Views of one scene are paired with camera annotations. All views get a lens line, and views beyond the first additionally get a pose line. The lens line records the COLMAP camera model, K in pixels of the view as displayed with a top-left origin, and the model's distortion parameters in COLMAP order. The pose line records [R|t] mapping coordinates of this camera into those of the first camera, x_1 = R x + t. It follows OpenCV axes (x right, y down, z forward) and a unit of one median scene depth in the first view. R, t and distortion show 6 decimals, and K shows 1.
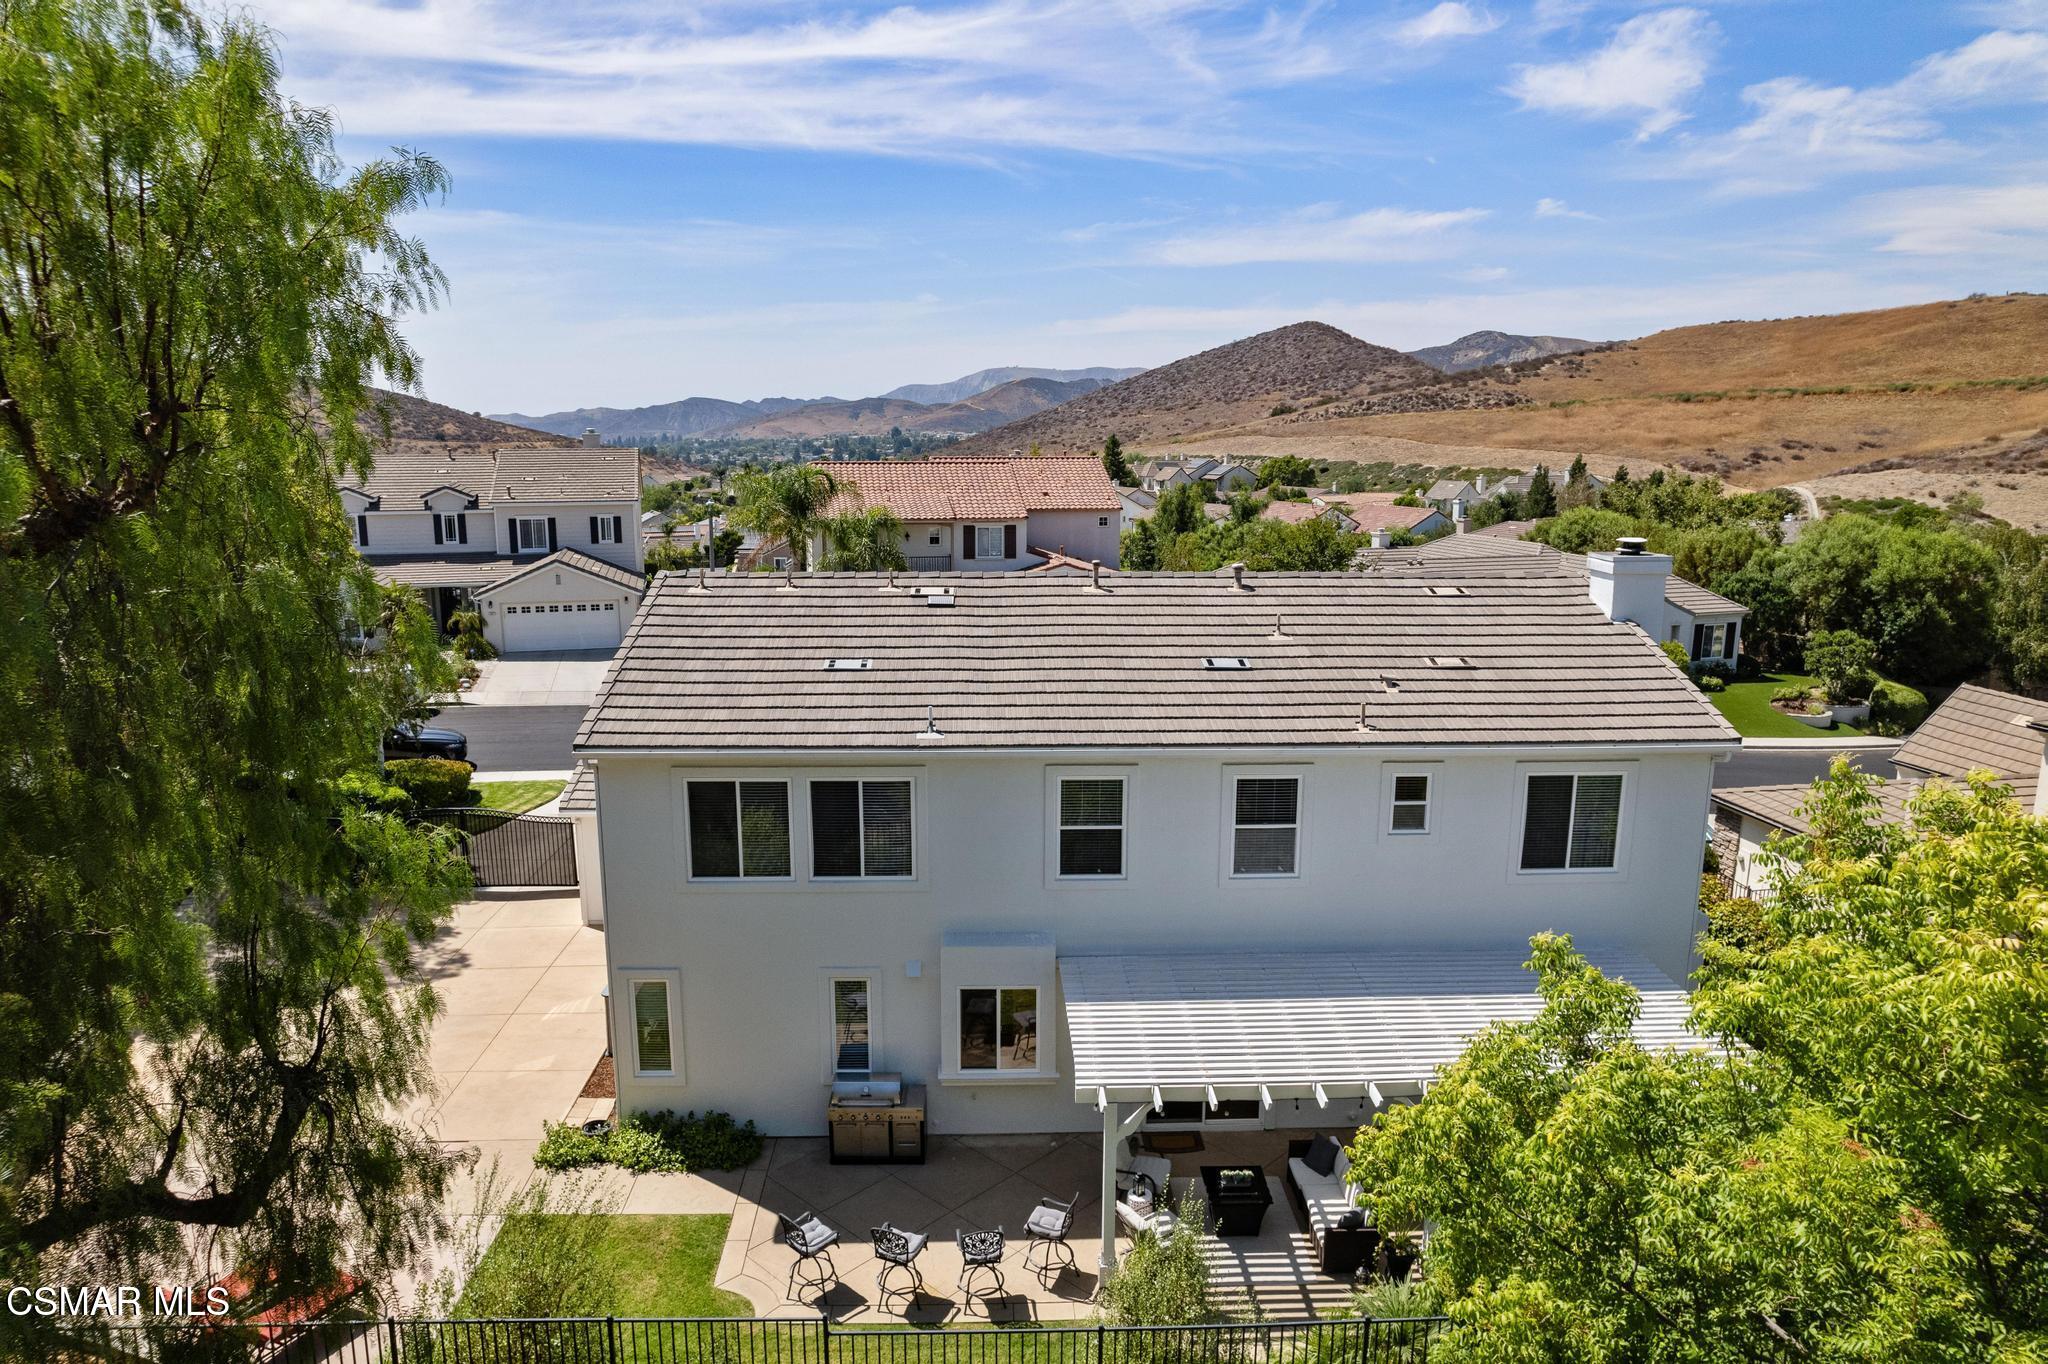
lens RADIAL K [[1311.3, 0, 1024.0], [0, 1311.3, 682.0], [0, 0, 1]] dist [-0.081290, 0.077012]
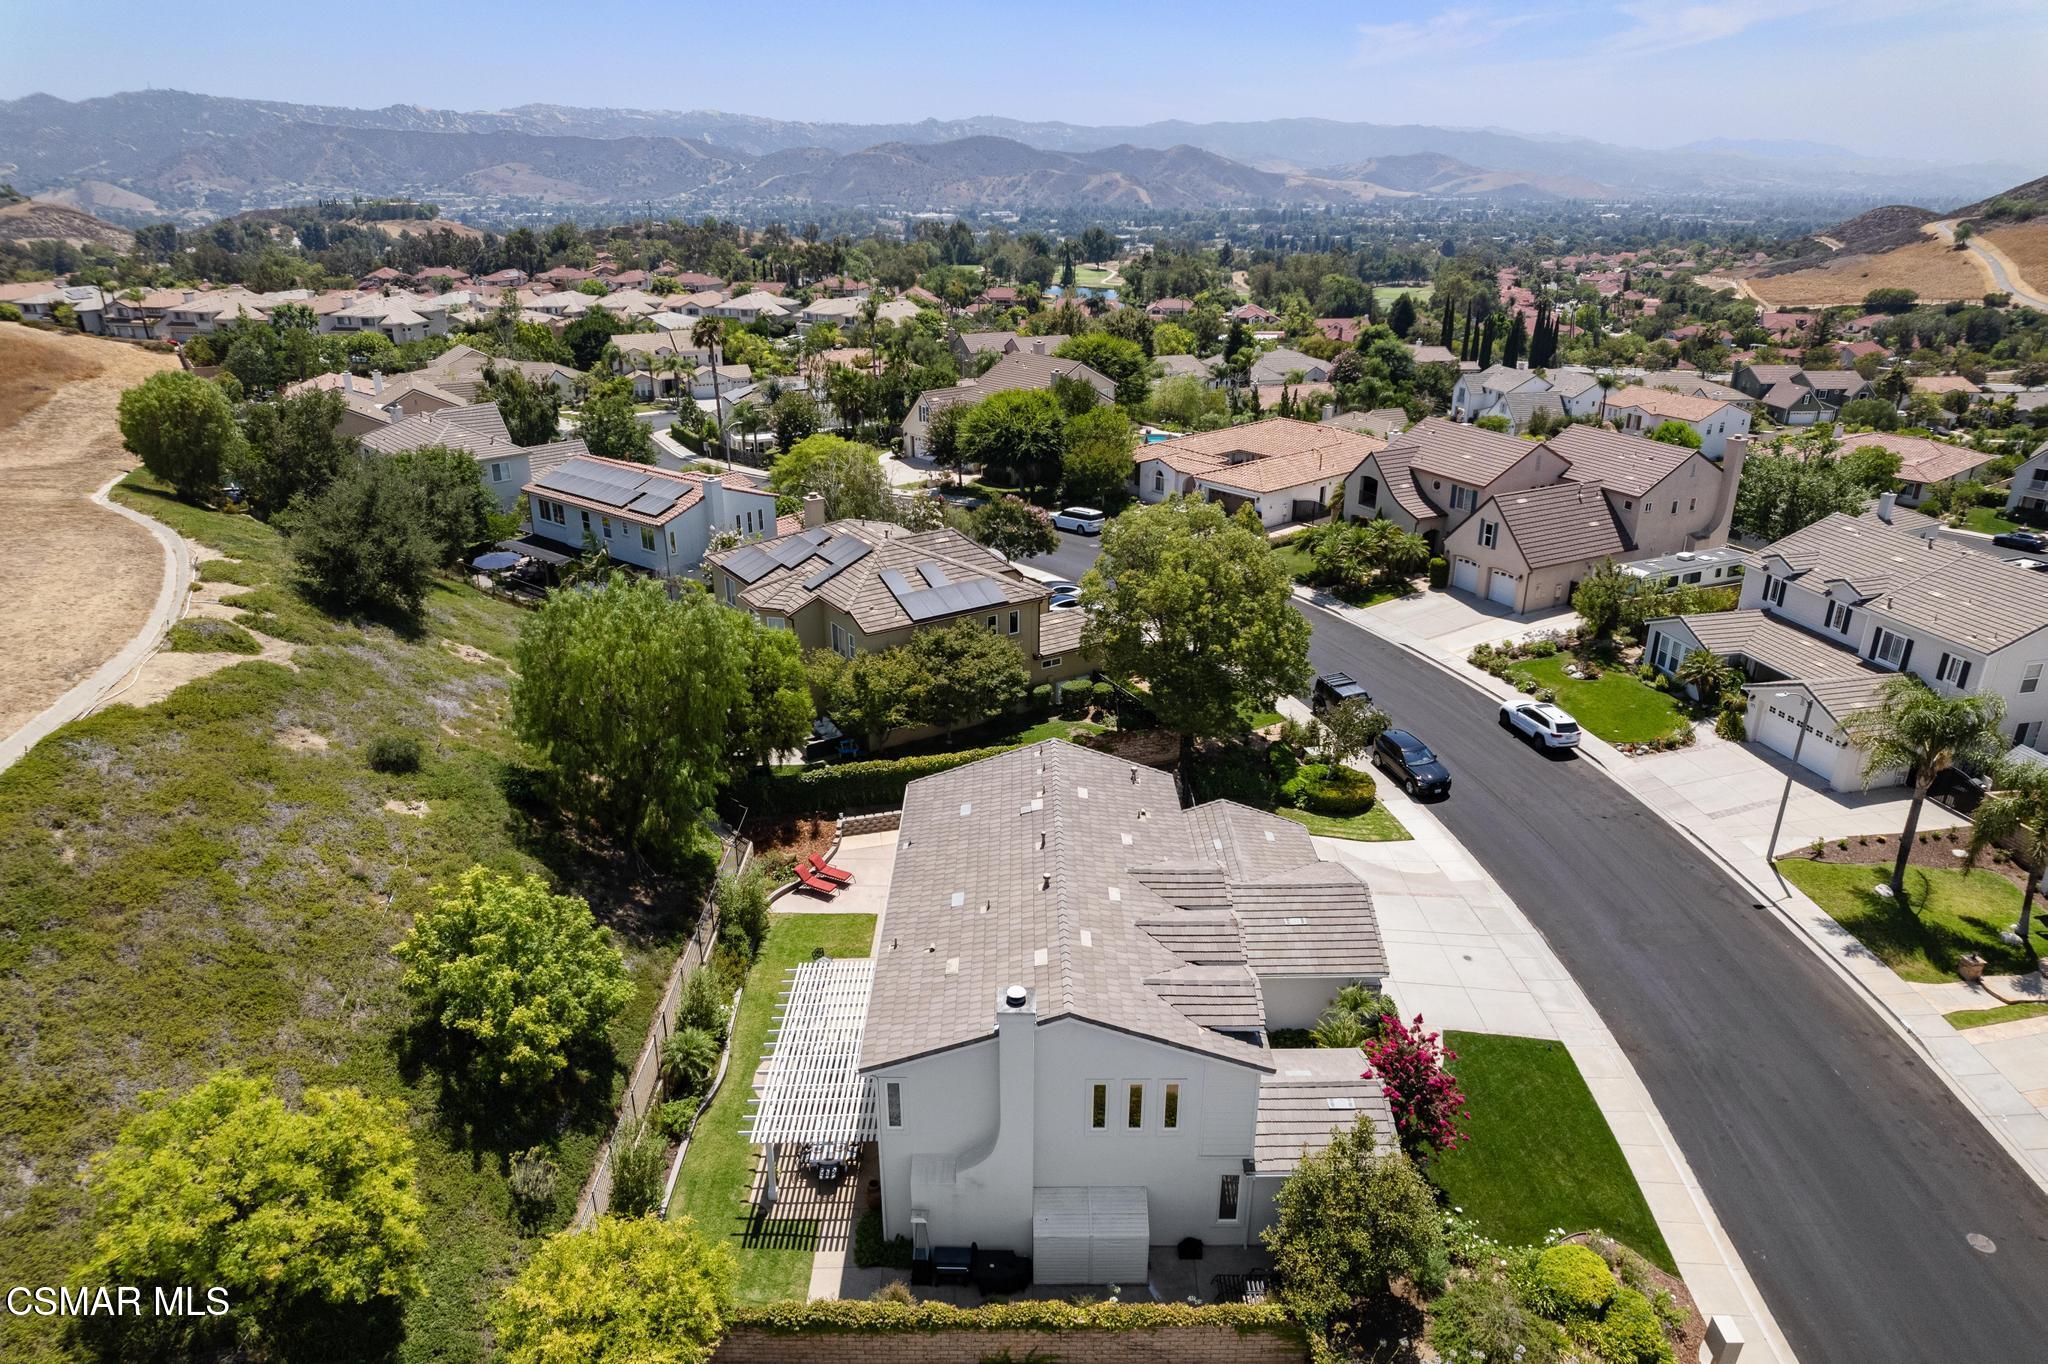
lens RADIAL K [[1311.3, 0, 1024.0], [0, 1311.3, 682.0], [0, 0, 1]] dist [-0.081290, 0.077012]
pose [[-0.041718, 0.368724, -0.928602, 1.881837], [-0.184736, 0.910540, 0.369851, -1.074173], [0.981902, 0.186976, 0.030131, 1.001293]]
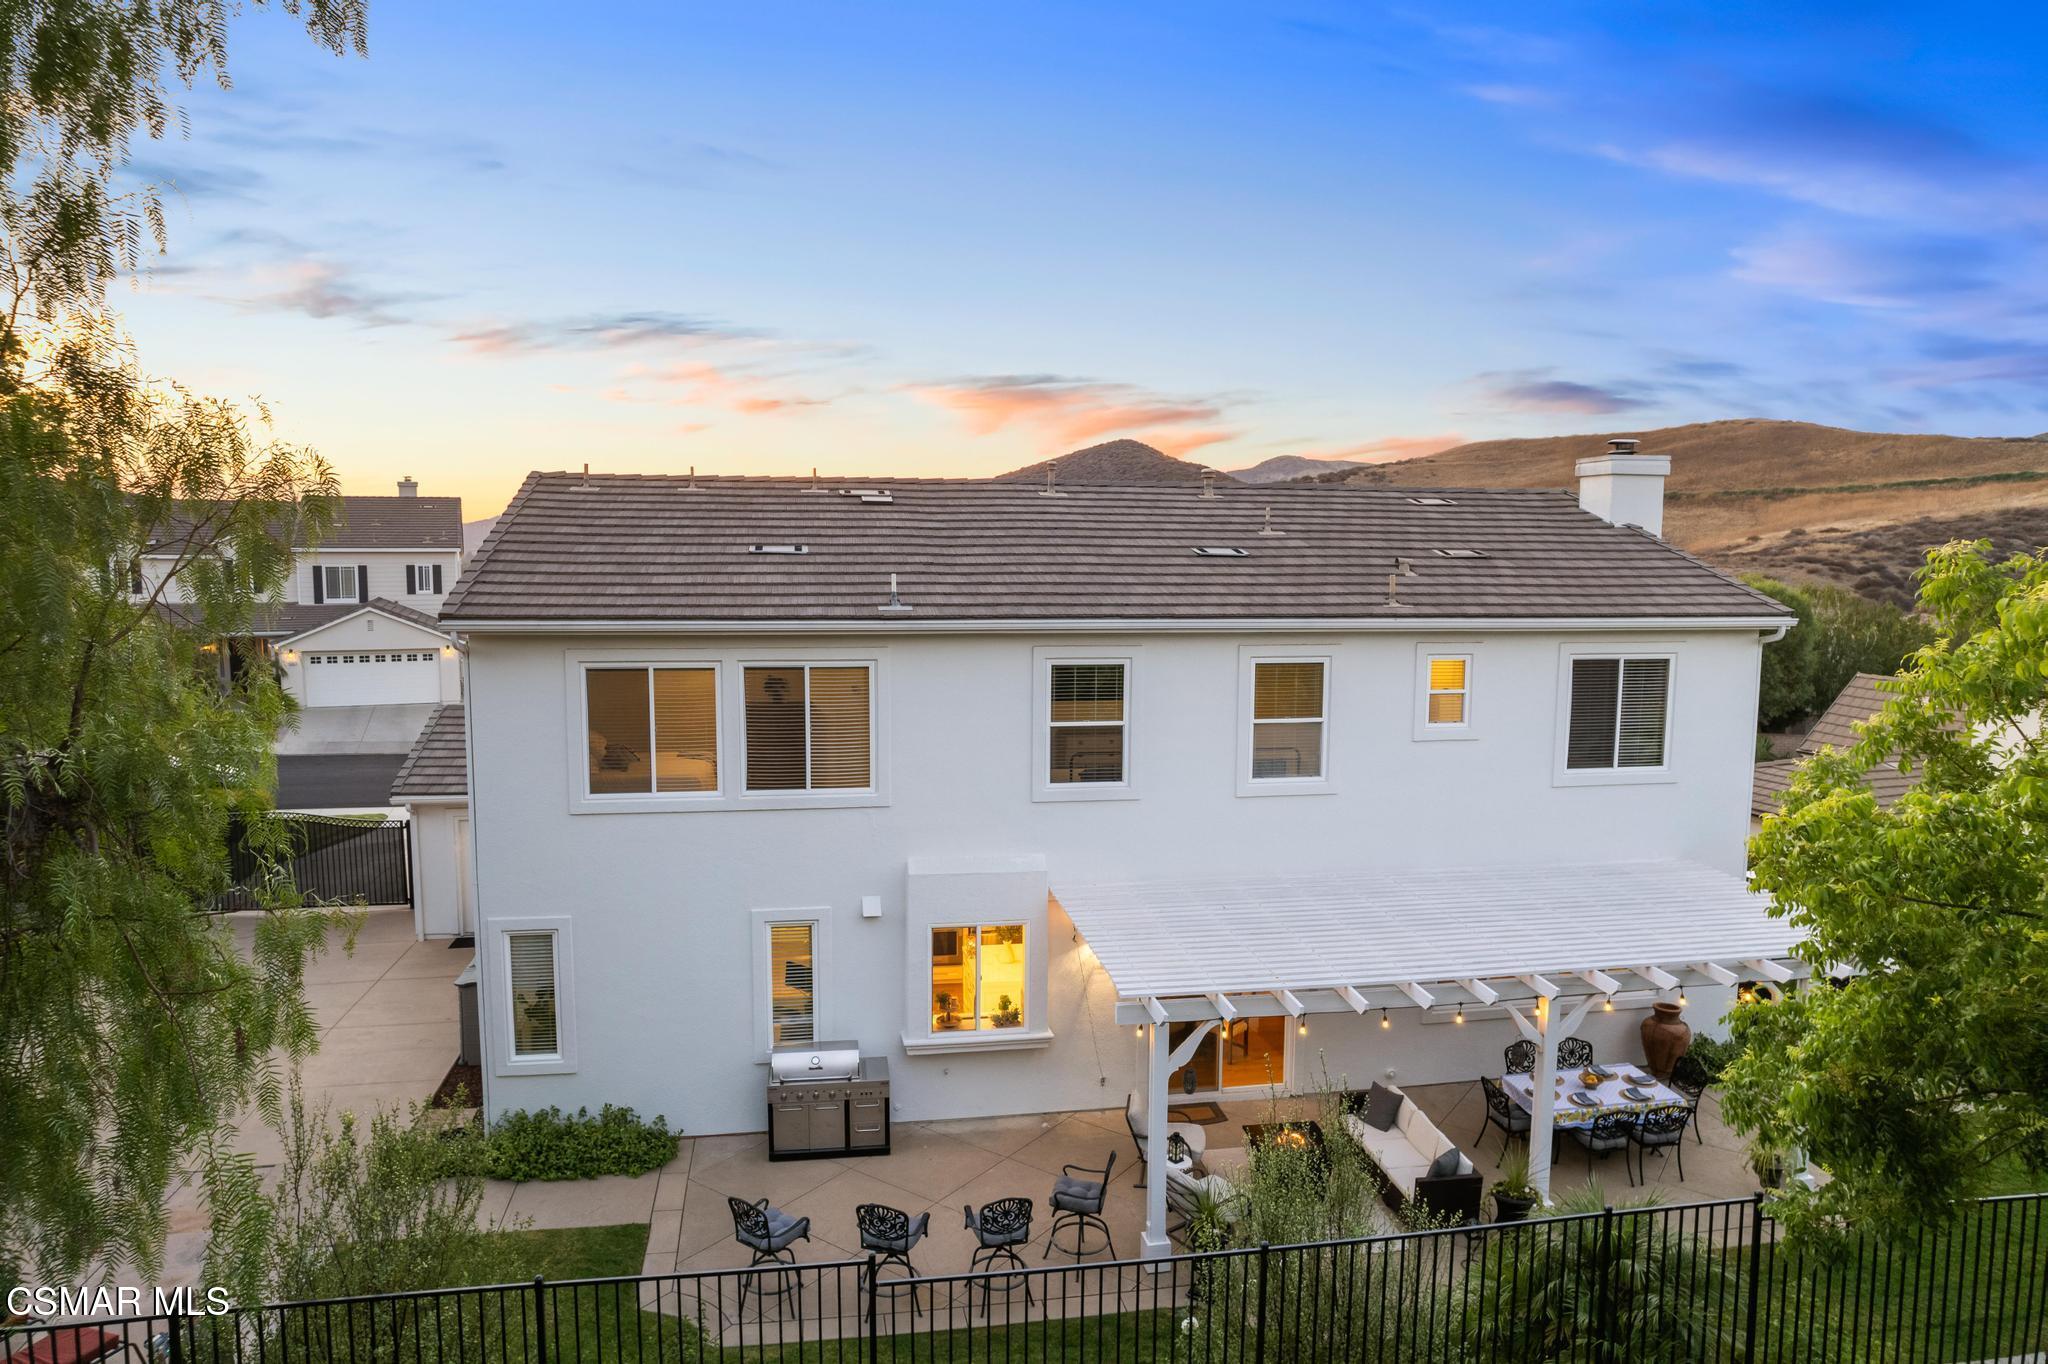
lens RADIAL K [[1311.3, 0, 1024.0], [0, 1311.3, 682.0], [0, 0, 1]] dist [-0.081290, 0.077012]
pose [[0.990480, -0.011329, 0.137188, -0.096892], [0.023815, 0.995682, -0.089722, 0.150817], [-0.135579, 0.092135, 0.986473, 0.174966]]
